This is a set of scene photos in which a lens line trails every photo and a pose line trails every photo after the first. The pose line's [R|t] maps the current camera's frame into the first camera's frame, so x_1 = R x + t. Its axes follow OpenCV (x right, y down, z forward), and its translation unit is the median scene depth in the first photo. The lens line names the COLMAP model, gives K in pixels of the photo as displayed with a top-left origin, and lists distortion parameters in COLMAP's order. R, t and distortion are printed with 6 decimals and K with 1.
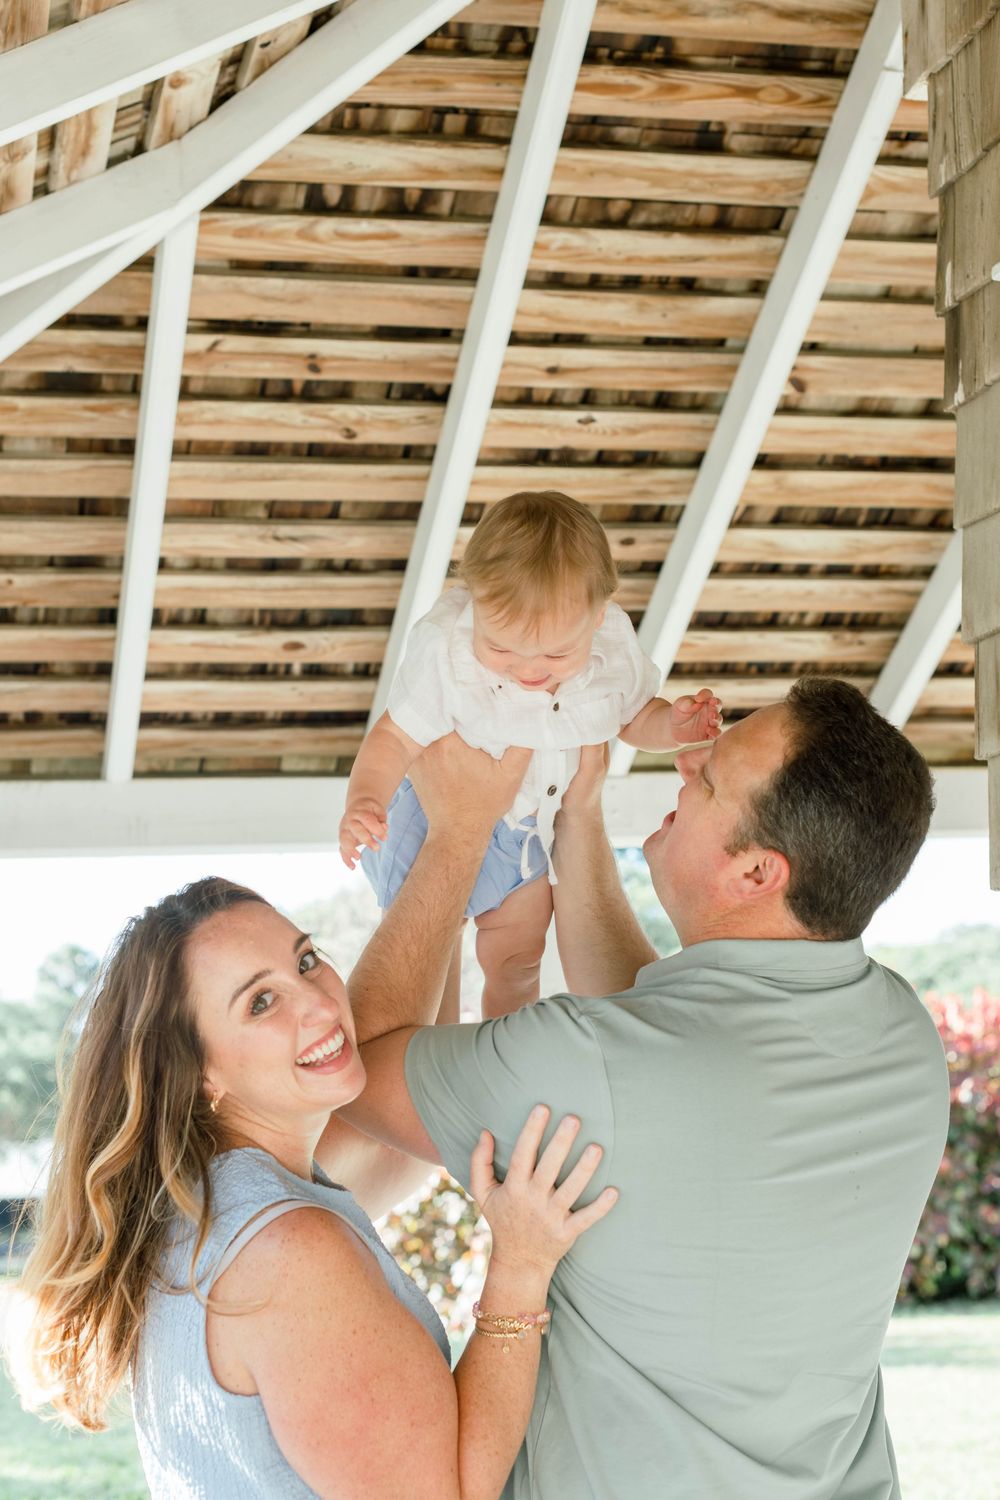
lens RADIAL K [[2252.2, 0, 496.8], [0, 2252.2, 752.4], [0, 0, 1]] dist [0.041453, 0.000000]
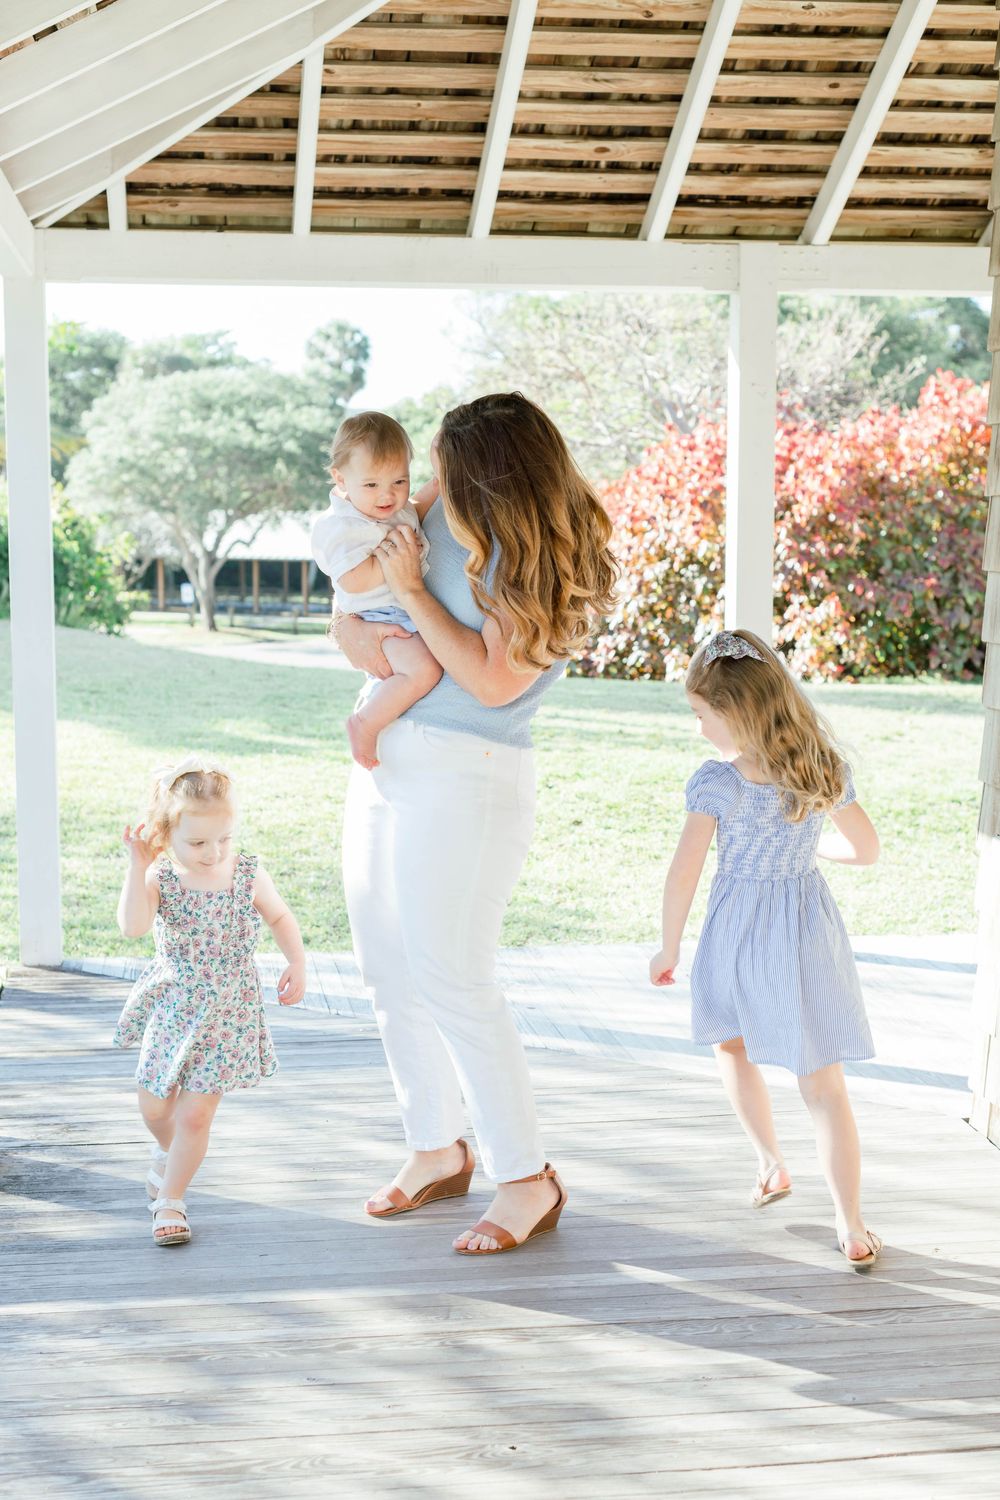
lens RADIAL K [[2252.2, 0, 496.7], [0, 2252.2, 749.2], [0, 0, 1]] dist [0.041453, 0.000000]
pose [[0.992521, 0.063402, -0.104315, 0.020925], [-0.033624, 0.963477, 0.265673, -0.060746], [0.117349, -0.260179, 0.958403, -0.535114]]
